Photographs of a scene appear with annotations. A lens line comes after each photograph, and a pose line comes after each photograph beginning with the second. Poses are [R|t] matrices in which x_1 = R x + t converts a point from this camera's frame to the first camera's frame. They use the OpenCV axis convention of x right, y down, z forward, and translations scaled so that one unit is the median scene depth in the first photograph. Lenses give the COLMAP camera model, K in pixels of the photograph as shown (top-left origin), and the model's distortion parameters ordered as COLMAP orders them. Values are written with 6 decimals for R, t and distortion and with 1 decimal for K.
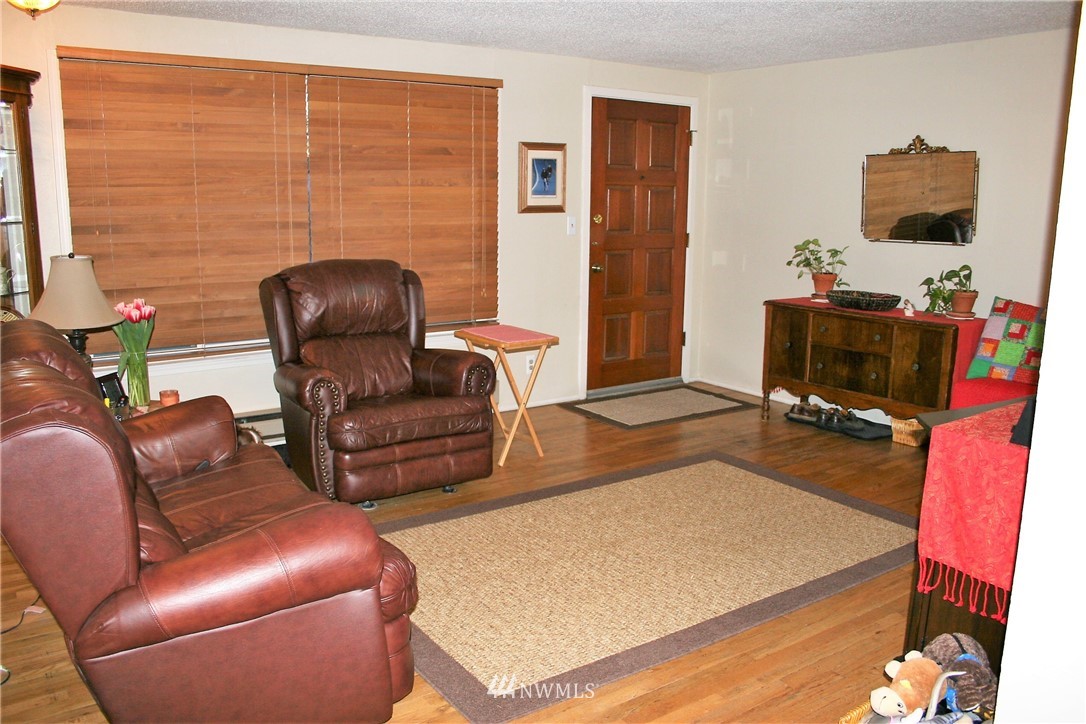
lens RADIAL K [[893.6, 0, 540.5], [0, 893.6, 365.8], [0, 0, 1]] dist [-0.147760, 0.122991]
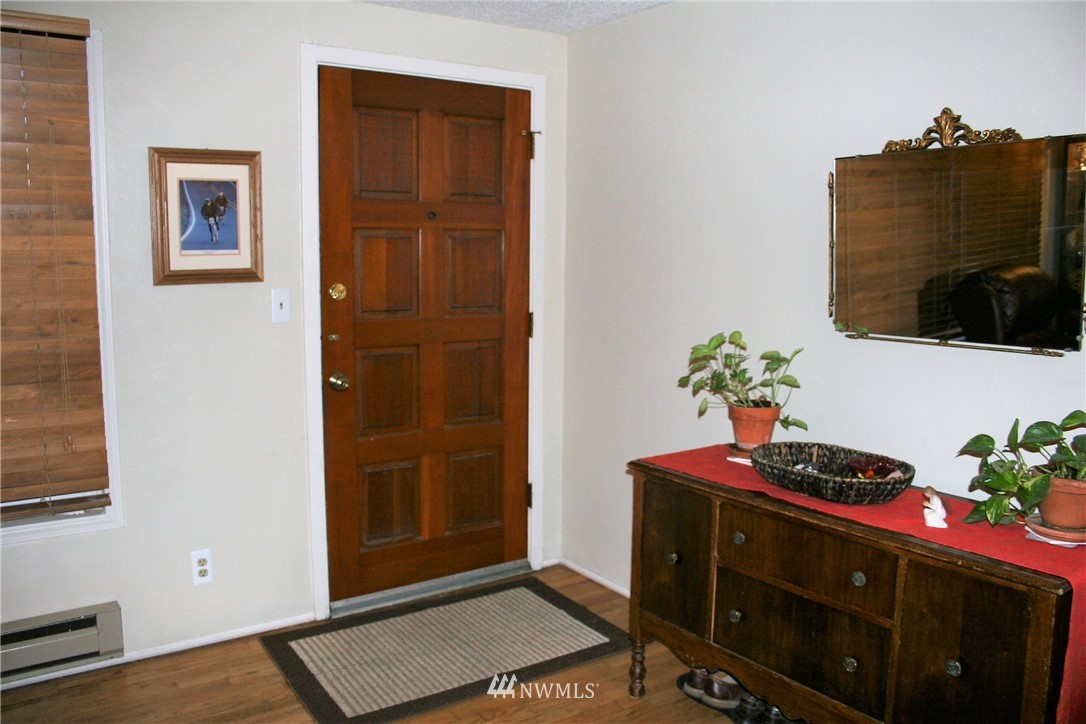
lens RADIAL K [[893.6, 0, 536.0], [0, 893.6, 356.8], [0, 0, 1]] dist [-0.147760, 0.122991]
pose [[0.999945, -0.000240, -0.010515, 0.203029], [-0.000443, 0.997893, -0.064879, -0.097180], [0.010508, 0.064880, 0.997838, 0.498678]]
